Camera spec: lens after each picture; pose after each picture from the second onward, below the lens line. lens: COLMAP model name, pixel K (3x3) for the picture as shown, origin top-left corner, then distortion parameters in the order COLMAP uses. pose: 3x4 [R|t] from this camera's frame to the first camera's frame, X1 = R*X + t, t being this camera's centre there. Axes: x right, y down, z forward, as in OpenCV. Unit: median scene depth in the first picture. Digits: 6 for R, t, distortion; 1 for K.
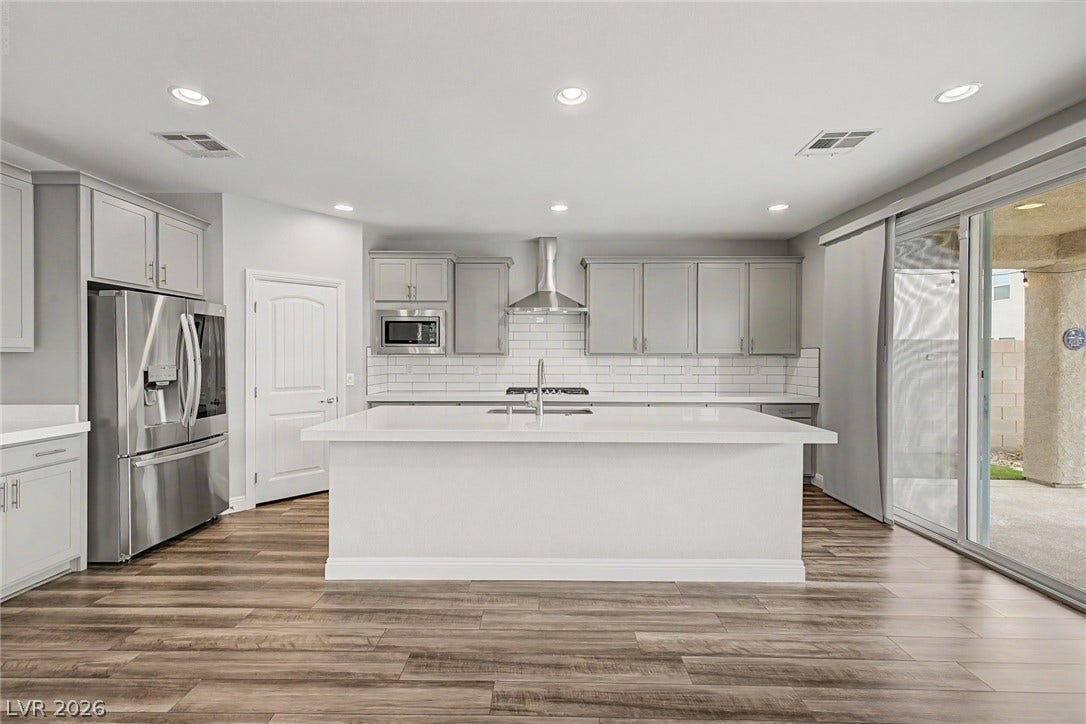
lens RADIAL K [[457.0, 0, 540.6], [0, 457.0, 357.4], [0, 0, 1]] dist [0.007108, -0.000550]
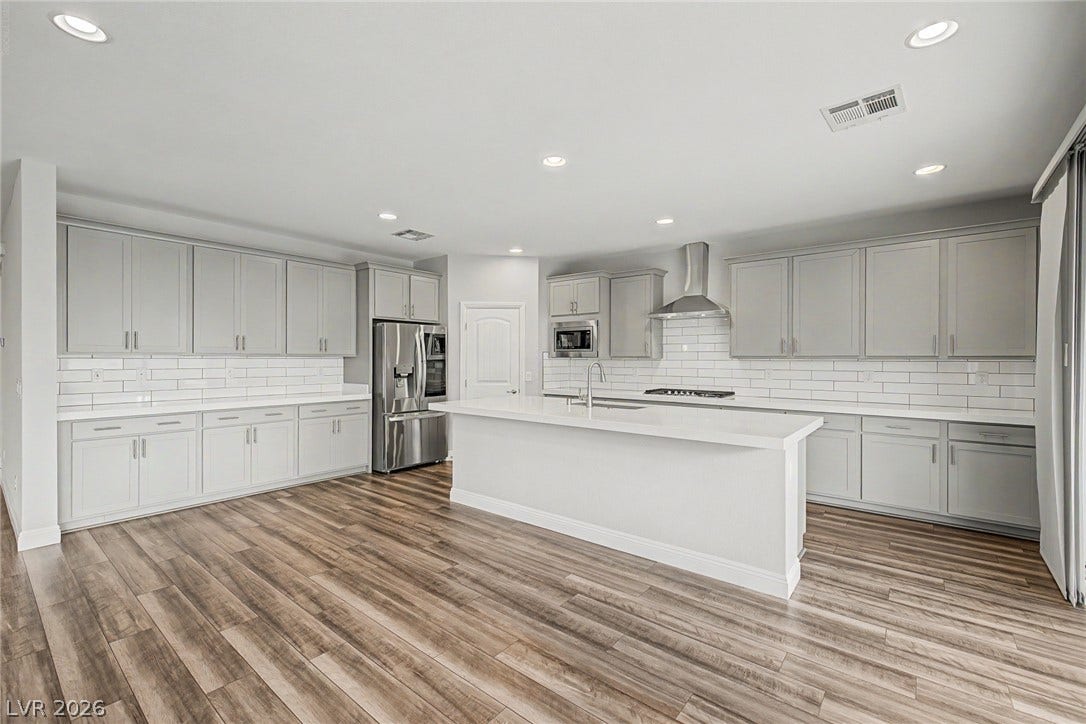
lens RADIAL K [[457.0, 0, 532.9], [0, 457.0, 359.1], [0, 0, 1]] dist [0.007108, -0.000550]
pose [[0.785564, 0.000280, -0.618781, 0.639740], [-0.002395, 0.999994, -0.002588, 0.001289], [0.618776, 0.003515, 0.785560, -0.052573]]
